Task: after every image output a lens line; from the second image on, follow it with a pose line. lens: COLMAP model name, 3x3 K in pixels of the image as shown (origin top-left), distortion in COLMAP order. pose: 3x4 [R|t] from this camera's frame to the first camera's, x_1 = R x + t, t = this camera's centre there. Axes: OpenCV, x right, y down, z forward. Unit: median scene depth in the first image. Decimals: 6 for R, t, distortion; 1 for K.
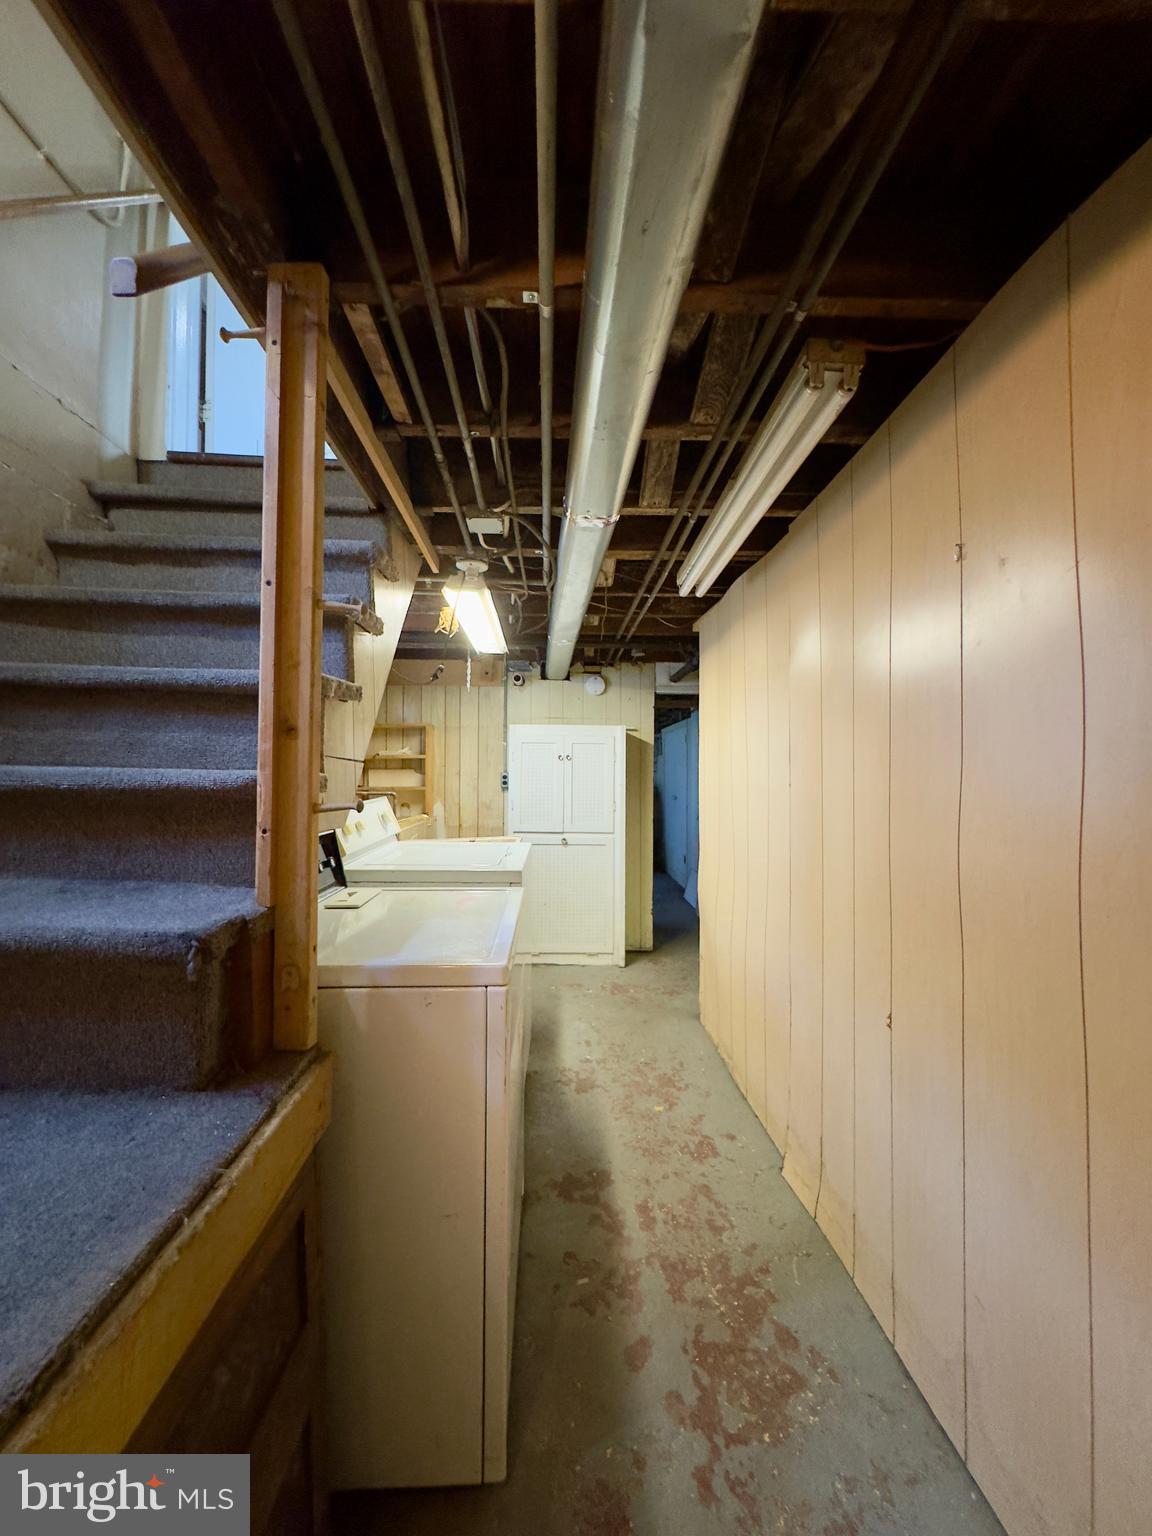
lens RADIAL K [[613.4, 0, 575.3], [0, 613.4, 767.5], [0, 0, 1]] dist [0.003210, 0.000352]
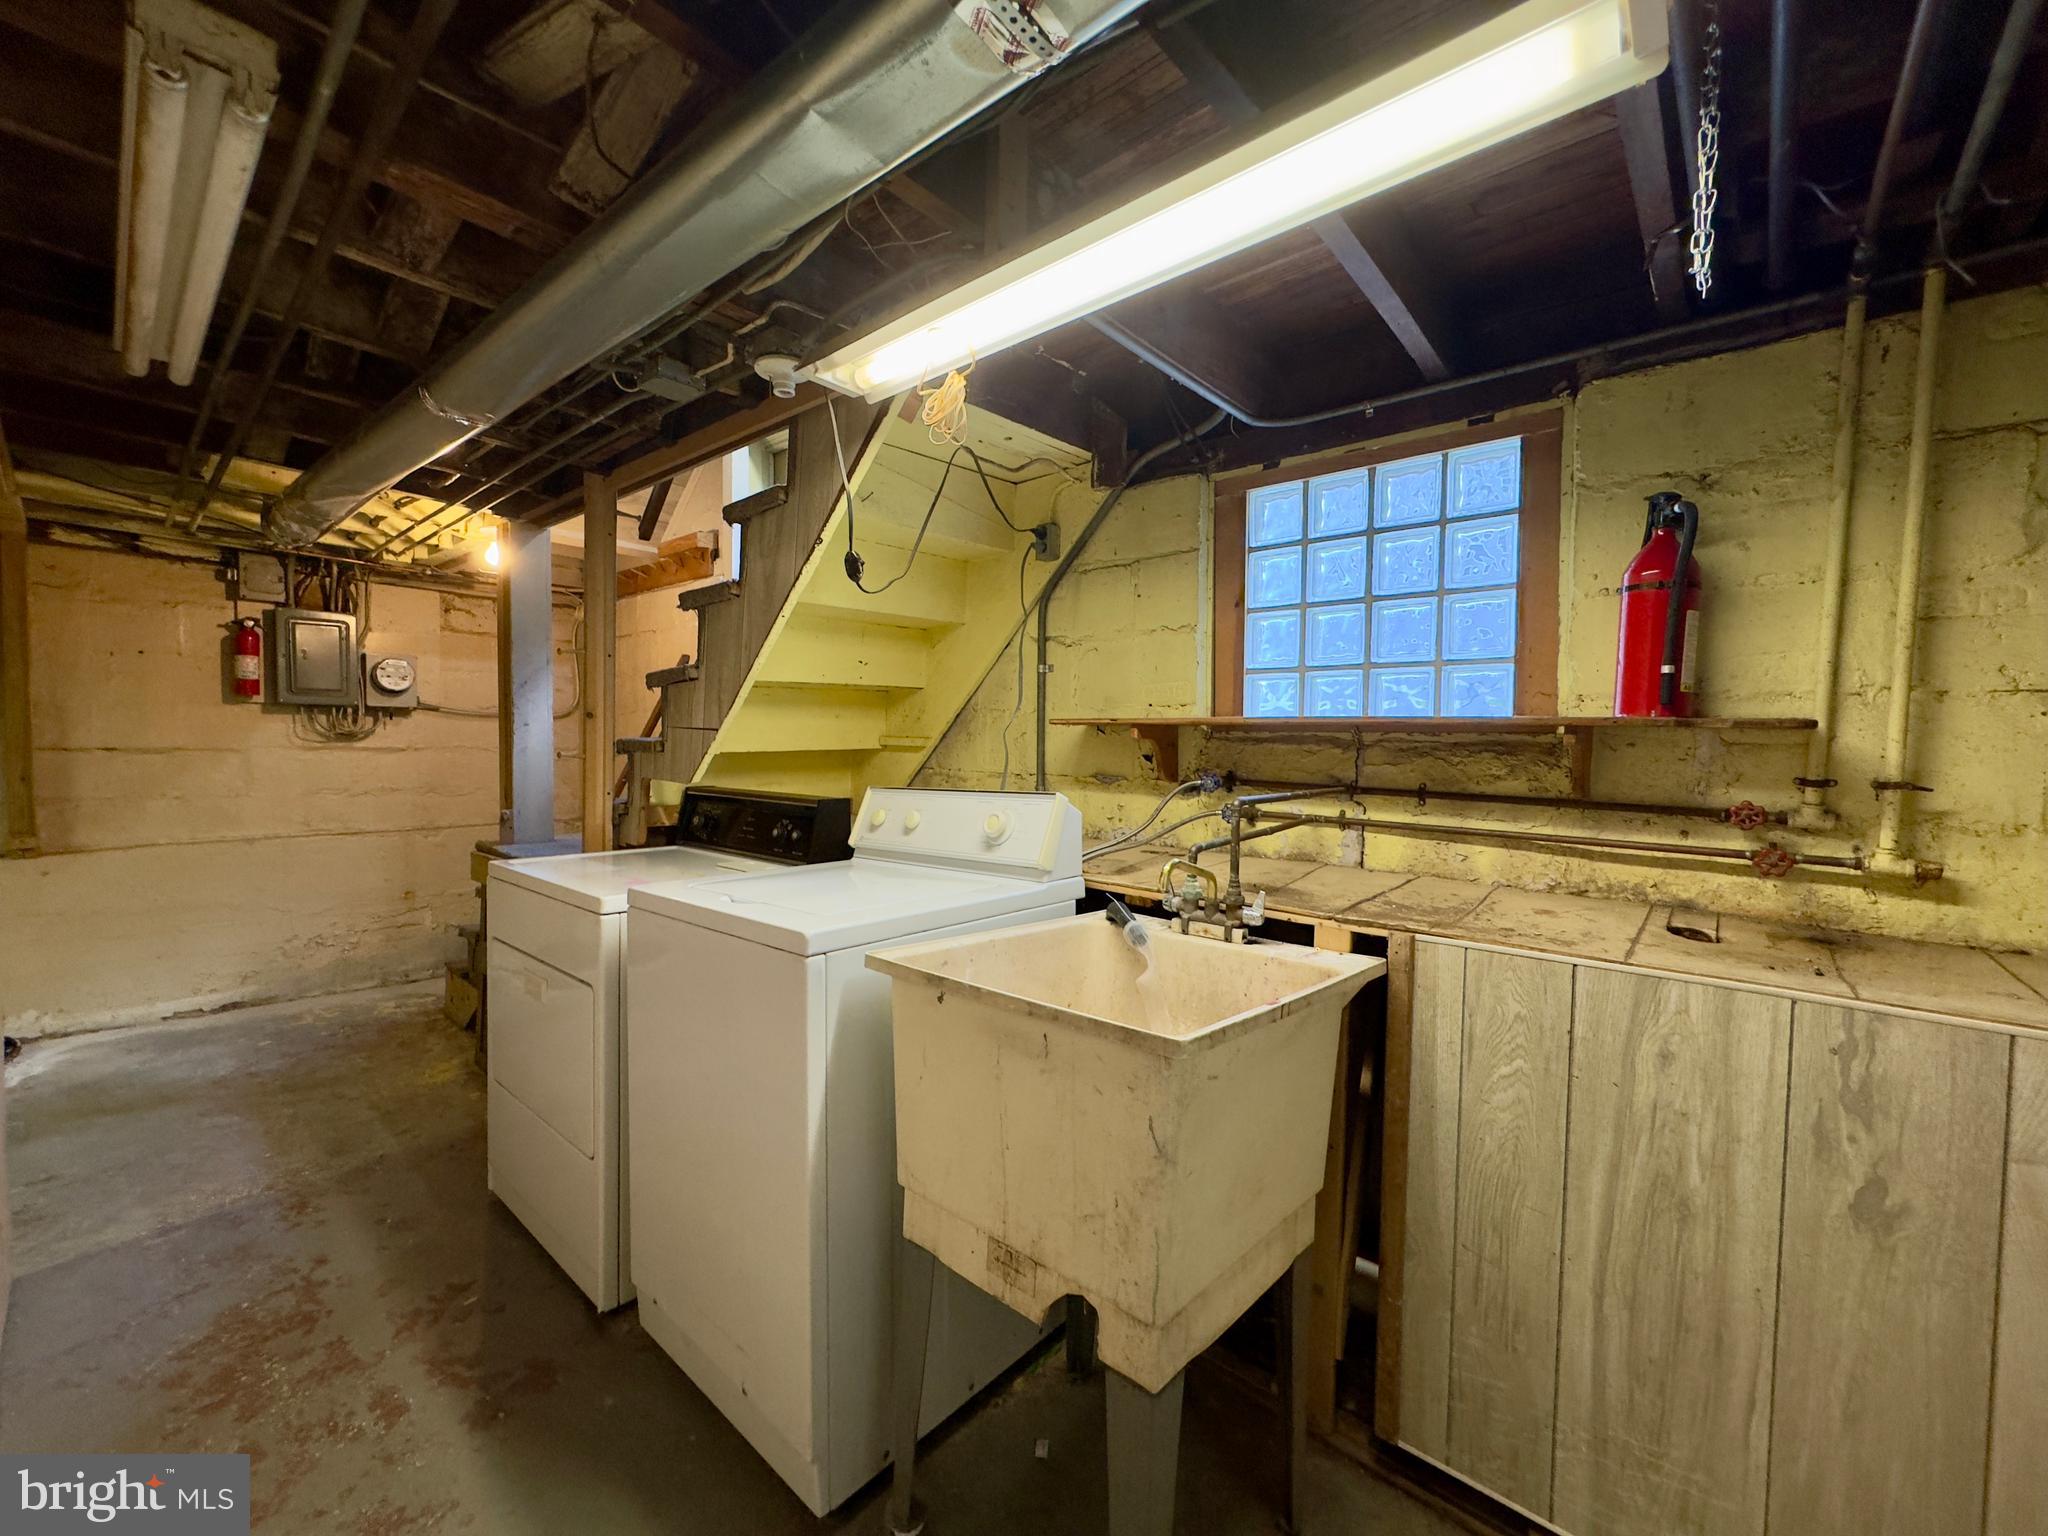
lens RADIAL K [[817.9, 0, 1017.9], [0, 817.9, 765.1], [0, 0, 1]] dist [0.003210, 0.000352]
pose [[-0.686672, 0.002872, -0.726962, 0.336302], [-0.011638, 0.999821, 0.014943, 0.016232], [0.726874, 0.018721, -0.686515, 2.416551]]
